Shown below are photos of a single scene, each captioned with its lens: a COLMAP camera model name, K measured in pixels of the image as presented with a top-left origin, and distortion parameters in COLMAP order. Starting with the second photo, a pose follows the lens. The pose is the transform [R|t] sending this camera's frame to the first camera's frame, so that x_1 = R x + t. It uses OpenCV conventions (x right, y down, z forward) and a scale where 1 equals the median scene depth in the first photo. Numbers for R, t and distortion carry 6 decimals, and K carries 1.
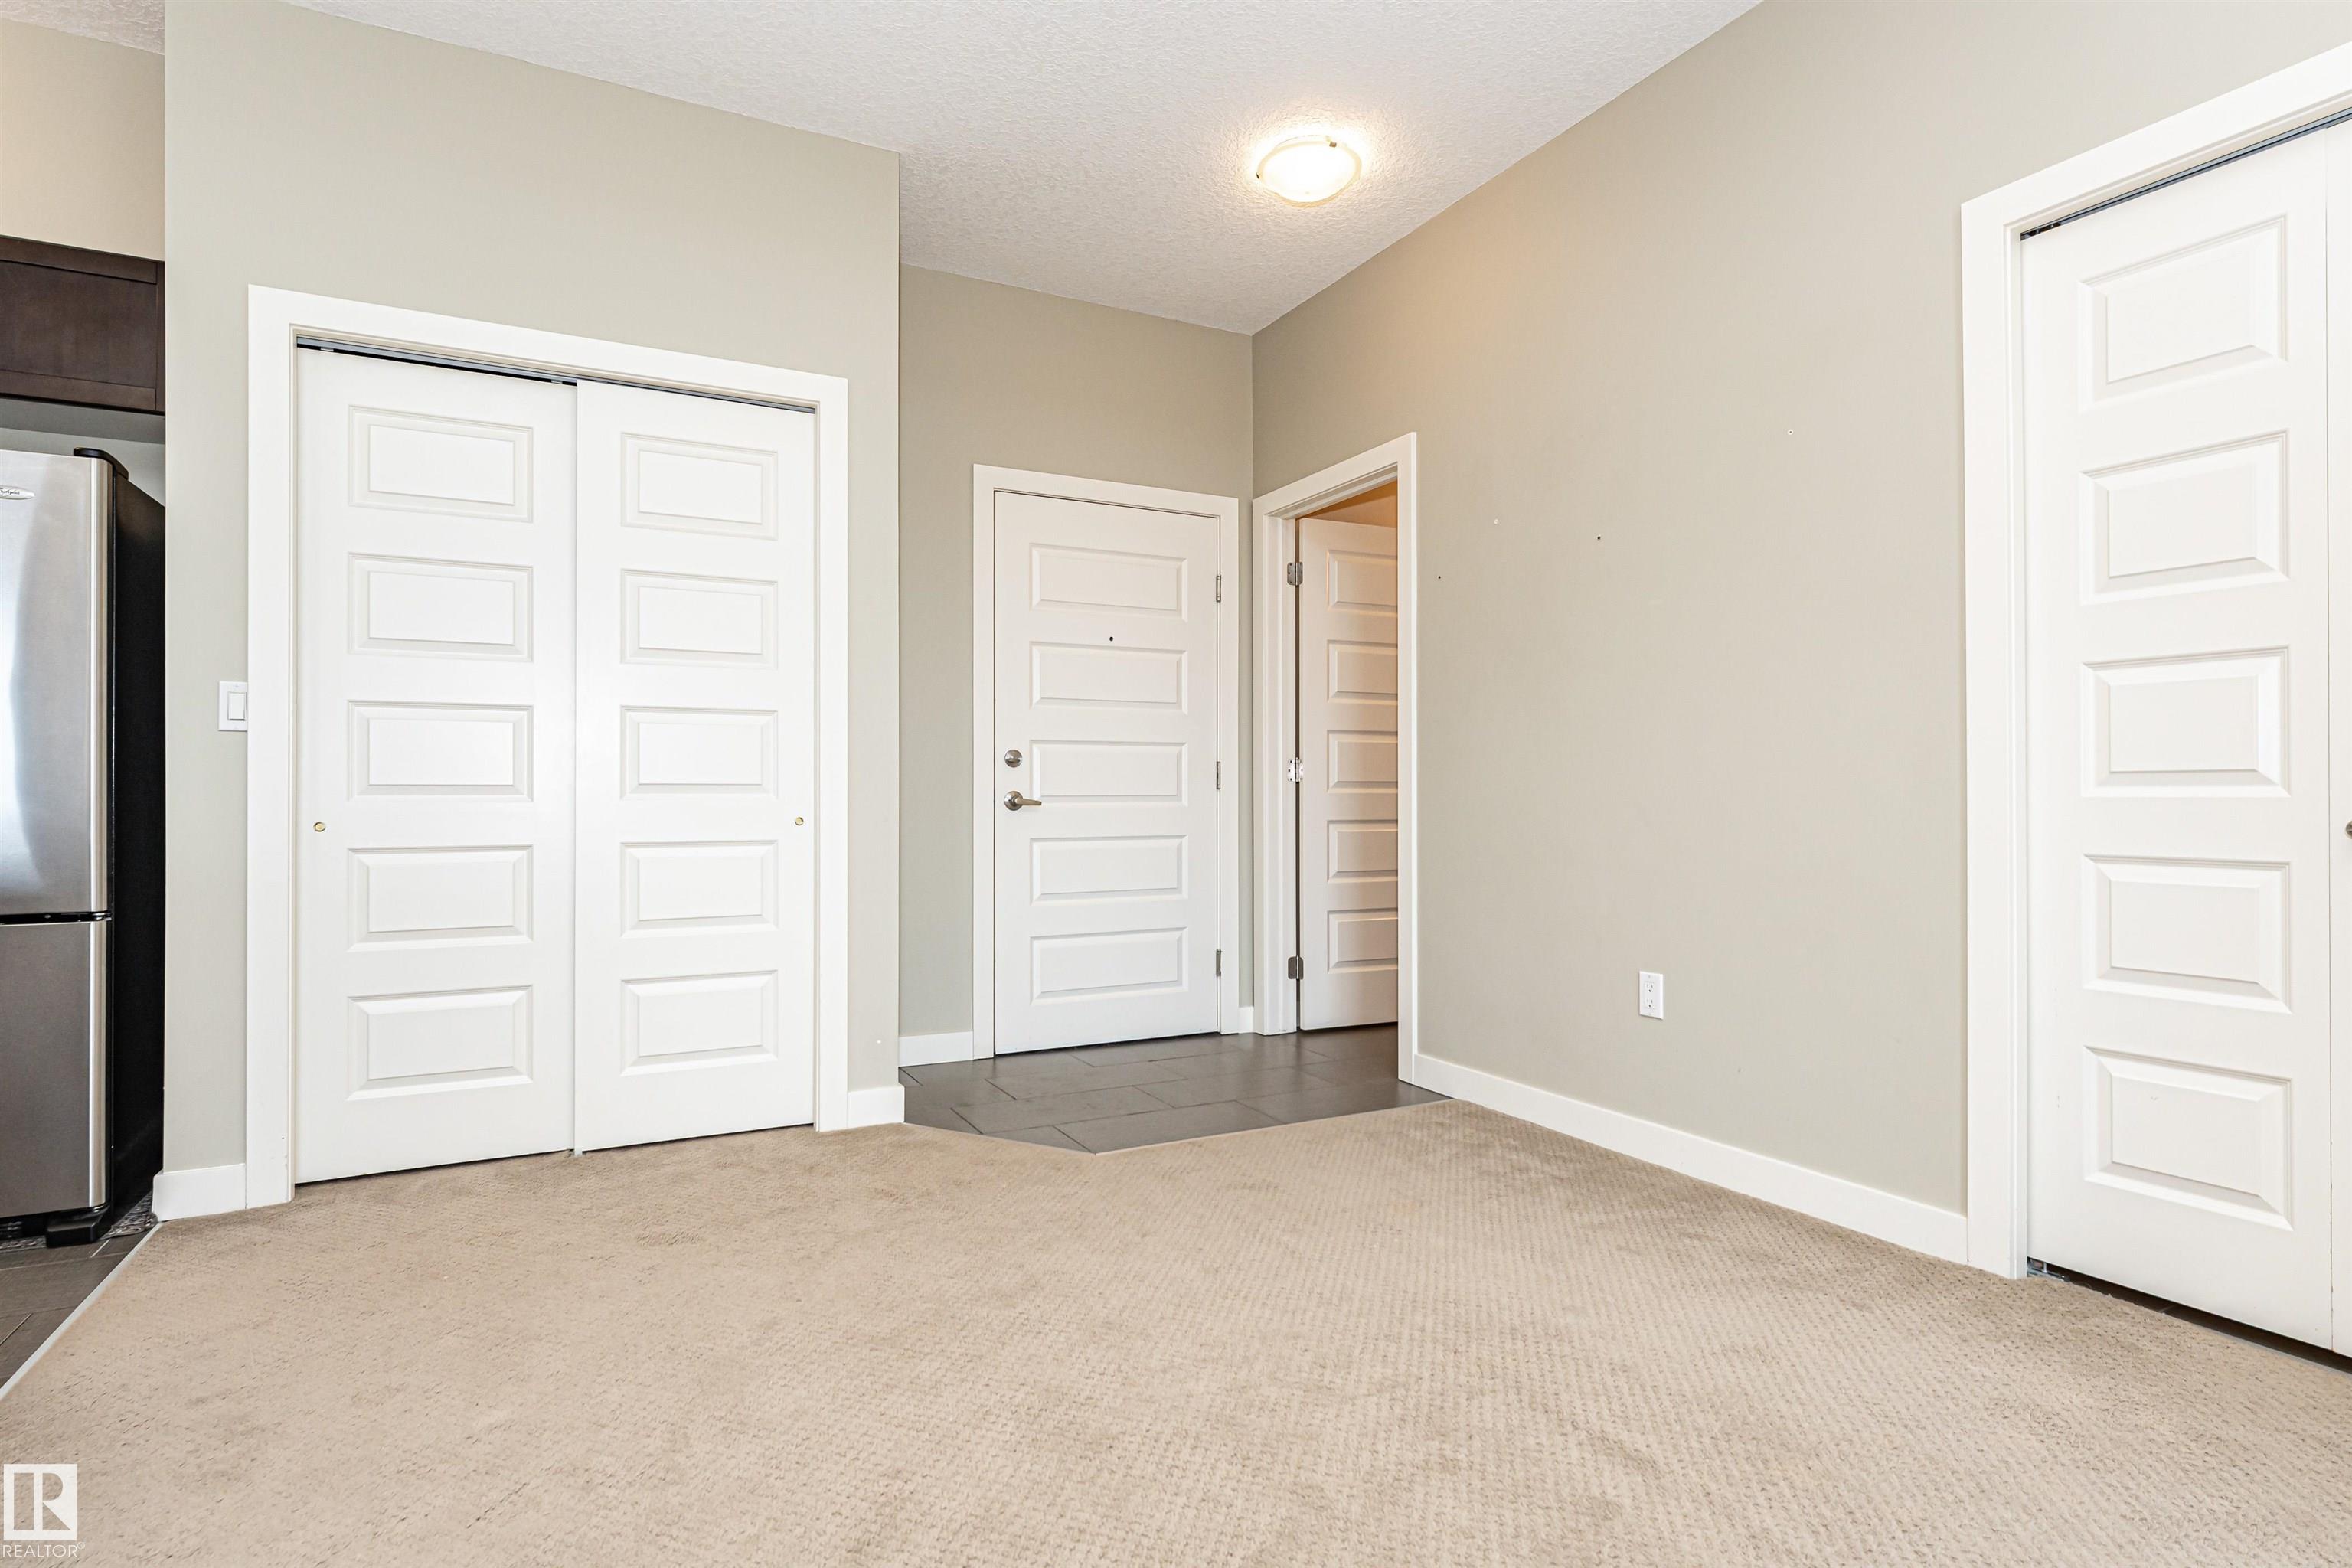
lens RADIAL K [[1171.8, 0, 1182.2], [0, 1171.8, 791.8], [0, 0, 1]] dist [0.029630, -0.027142]
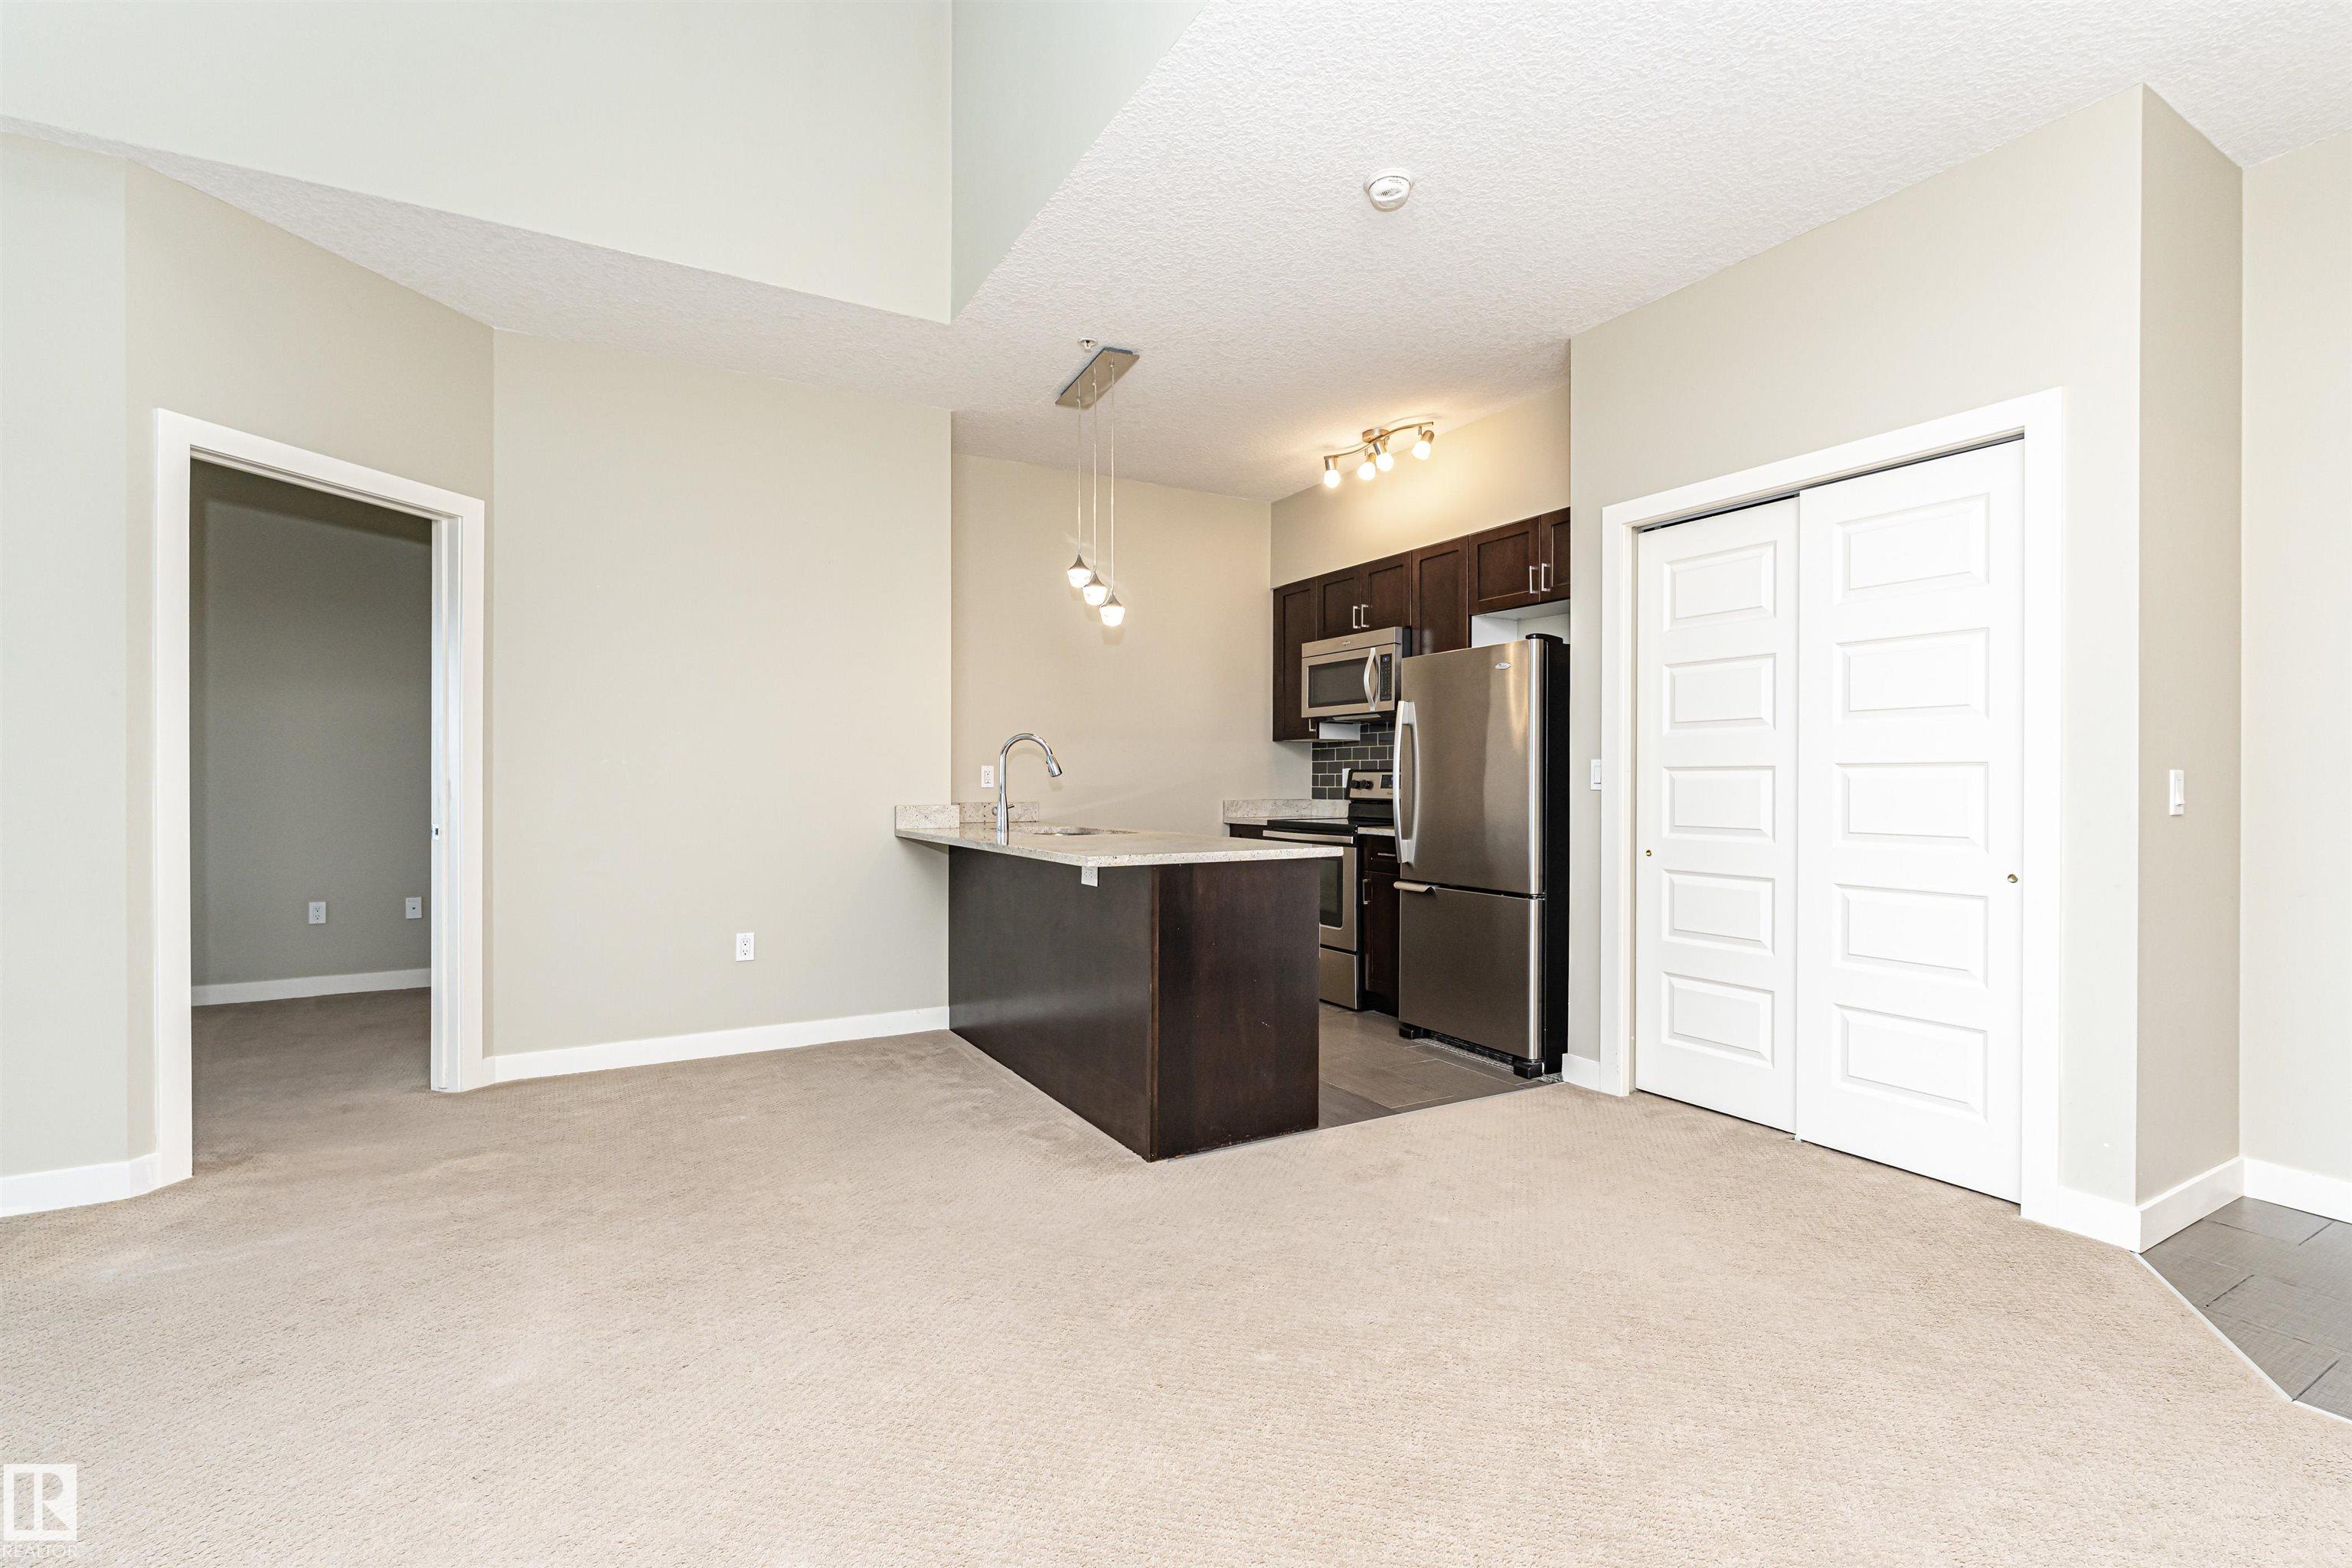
lens RADIAL K [[1046.3, 0, 1176.0], [0, 1046.3, 784.0], [0, 0, 1]] dist [-0.000303, 0.000180]
pose [[0.042326, 0.001630, -0.999103, 0.514999], [-0.001915, 0.999997, 0.001550, -0.053362], [0.999102, 0.001848, 0.042329, 0.323163]]
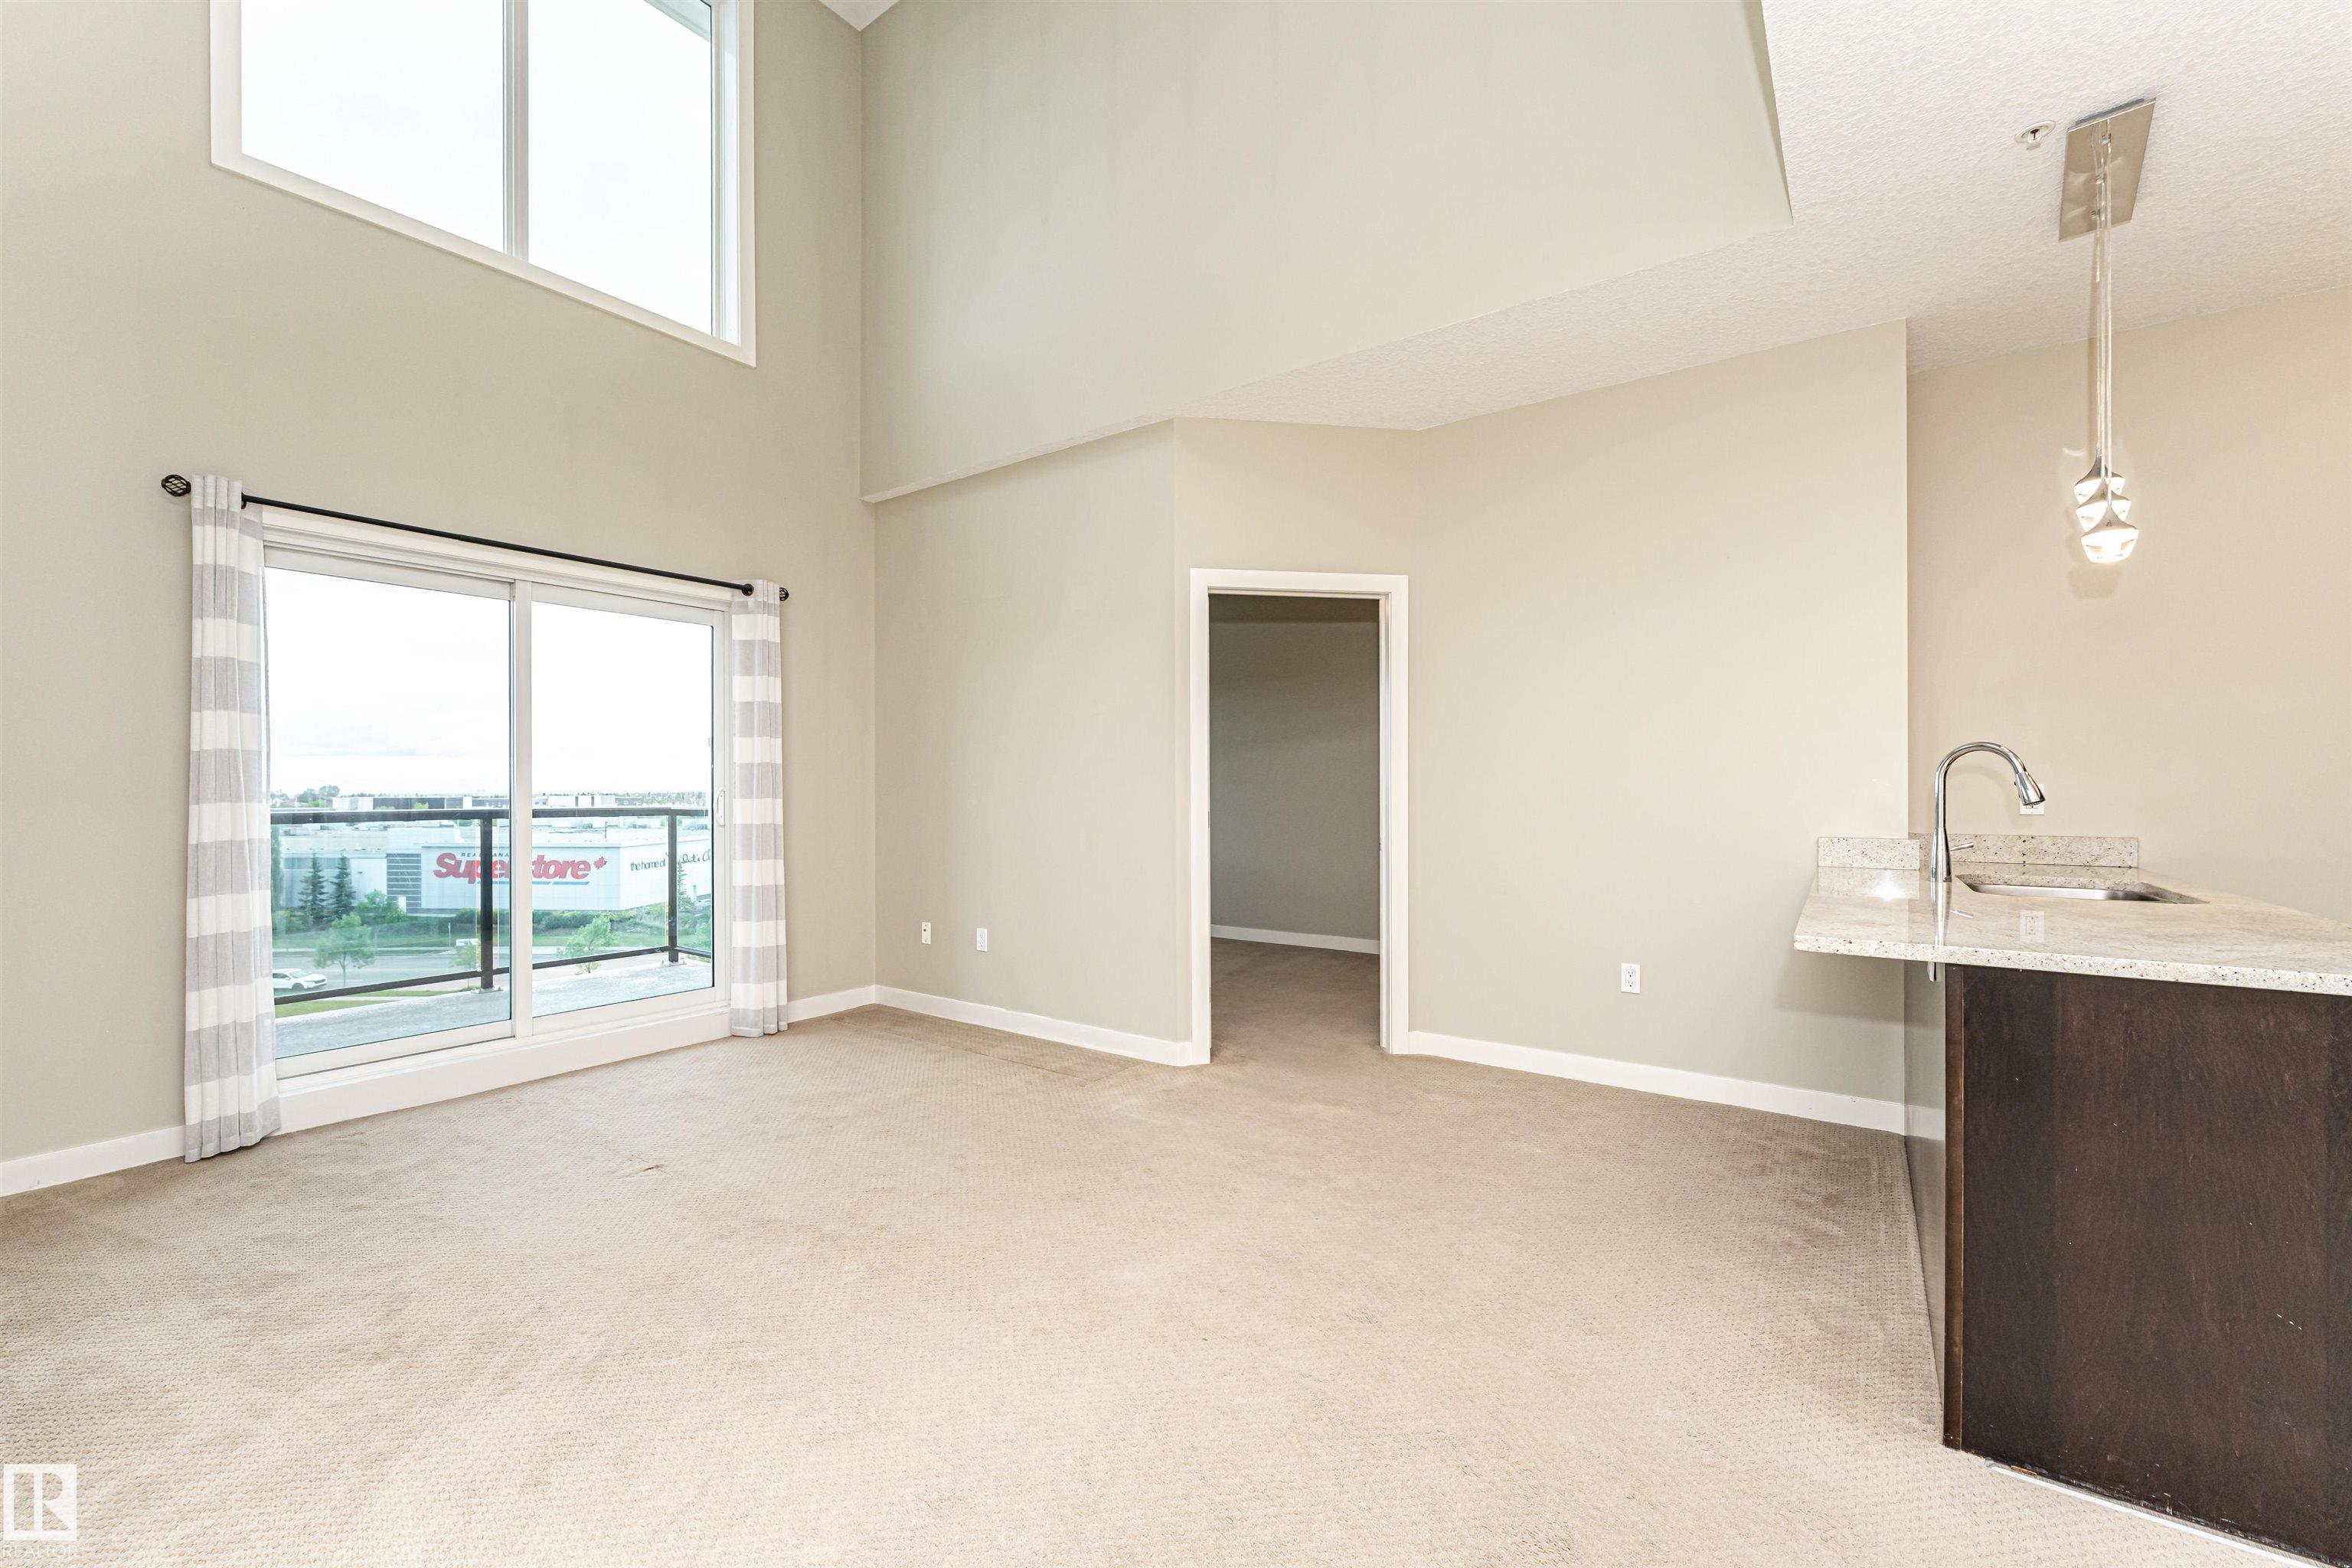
lens RADIAL K [[963.2, 0, 1189.3], [0, 963.2, 789.5], [0, 0, 1]] dist [-0.001259, -0.000346]
pose [[-0.895325, 0.005499, -0.445379, 0.160198], [0.004032, 0.999983, 0.004241, -0.081800], [0.445395, 0.002001, -0.895332, 0.654741]]
